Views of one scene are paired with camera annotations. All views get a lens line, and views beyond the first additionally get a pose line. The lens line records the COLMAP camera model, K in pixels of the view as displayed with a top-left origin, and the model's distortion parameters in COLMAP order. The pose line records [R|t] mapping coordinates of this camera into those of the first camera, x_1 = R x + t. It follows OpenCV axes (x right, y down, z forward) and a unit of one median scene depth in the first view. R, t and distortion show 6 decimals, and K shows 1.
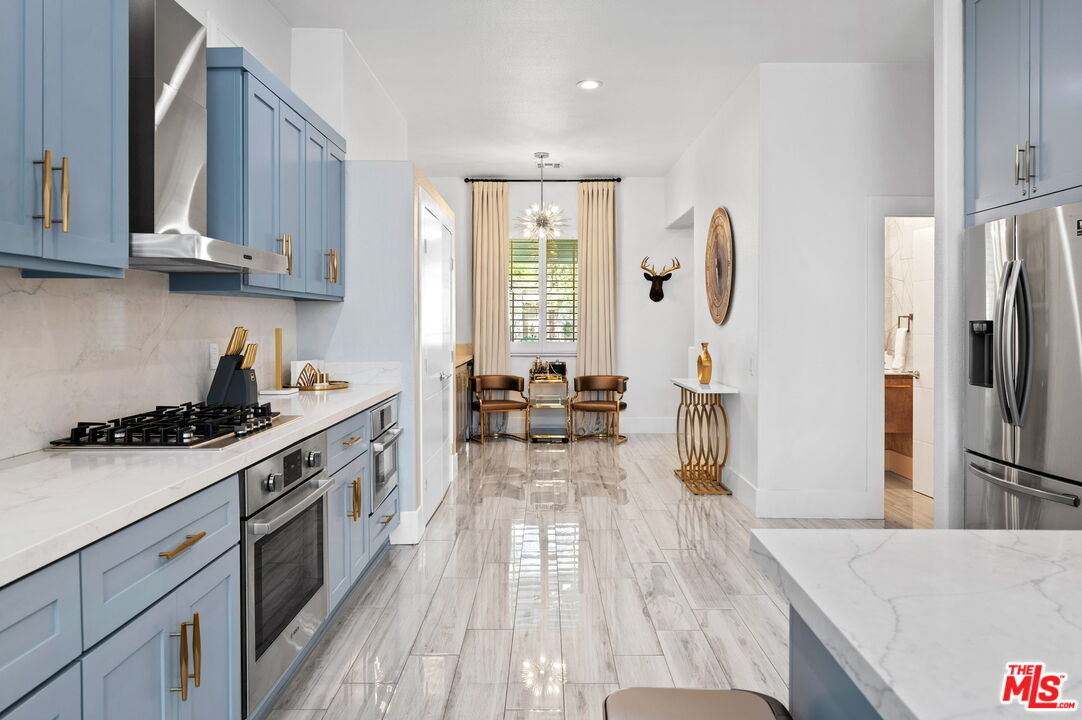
lens RADIAL K [[714.0, 0, 541.0], [0, 714.0, 360.0], [0, 0, 1]] dist [-0.001223, 0.000804]
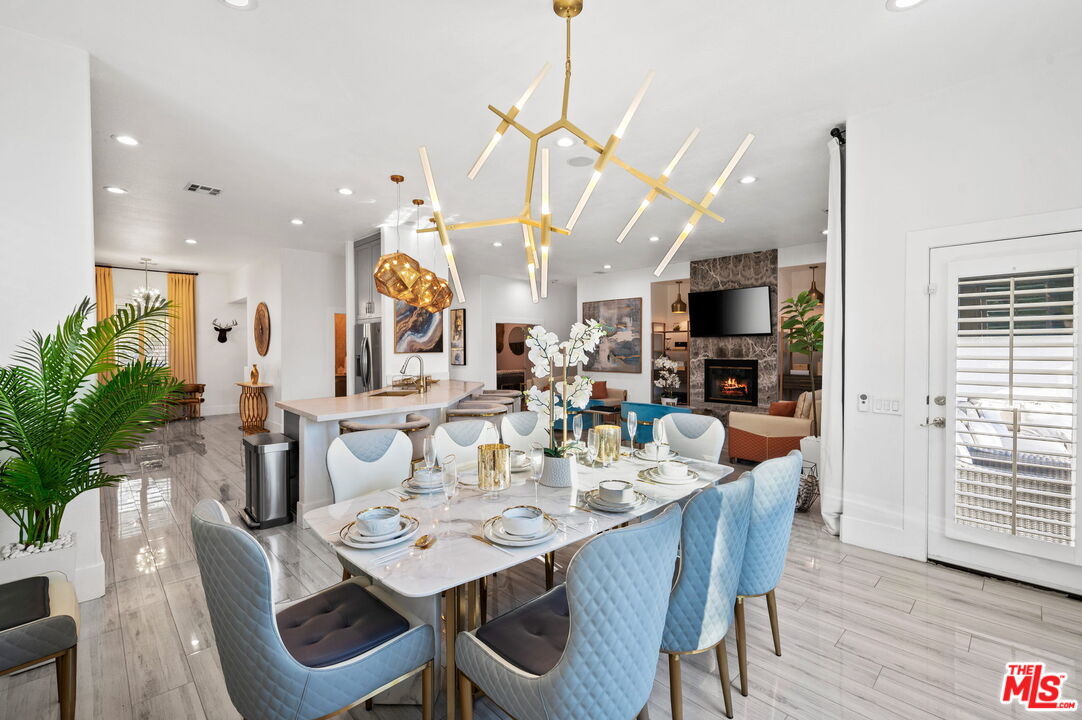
lens RADIAL K [[449.6, 0, 541.0], [0, 449.6, 360.0], [0, 0, 1]] dist [-0.000509, -0.000107]
pose [[0.696619, -0.003822, 0.717431, -0.105340], [0.029467, 0.999294, -0.023289, 0.013979], [-0.716835, 0.037364, 0.696241, -0.420431]]
